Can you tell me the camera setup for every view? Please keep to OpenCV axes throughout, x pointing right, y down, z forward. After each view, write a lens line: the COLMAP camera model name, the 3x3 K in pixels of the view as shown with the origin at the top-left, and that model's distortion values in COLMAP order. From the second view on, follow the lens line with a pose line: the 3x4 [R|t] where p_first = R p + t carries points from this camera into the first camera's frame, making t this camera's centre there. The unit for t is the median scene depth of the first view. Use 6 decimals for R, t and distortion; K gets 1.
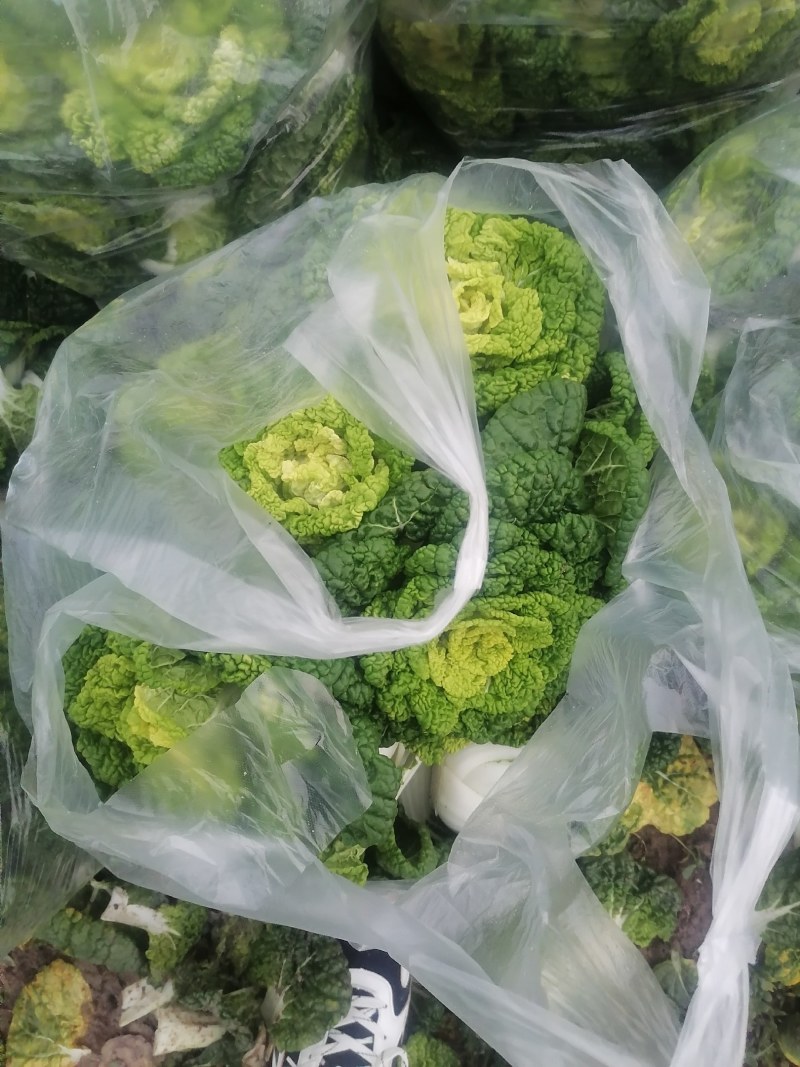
lens RADIAL K [[810.5, 0, 395.8], [0, 810.5, 535.3], [0, 0, 1]] dist [0.069020, -0.090999]
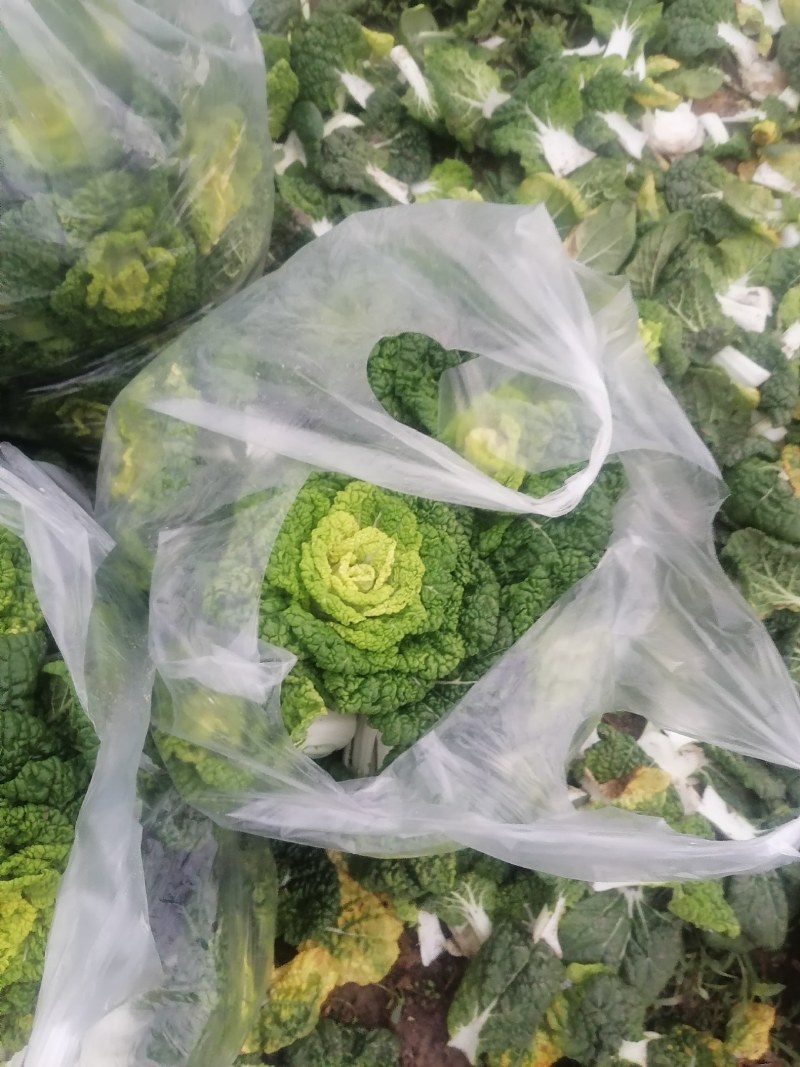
lens RADIAL K [[810.5, 0, 402.3], [0, 810.5, 534.5], [0, 0, 1]] dist [0.069020, -0.090999]
pose [[0.926293, -0.296677, 0.232300, 0.335752], [0.332864, 0.933191, -0.135485, 0.000234], [-0.176585, 0.202823, 0.963162, -0.097272]]
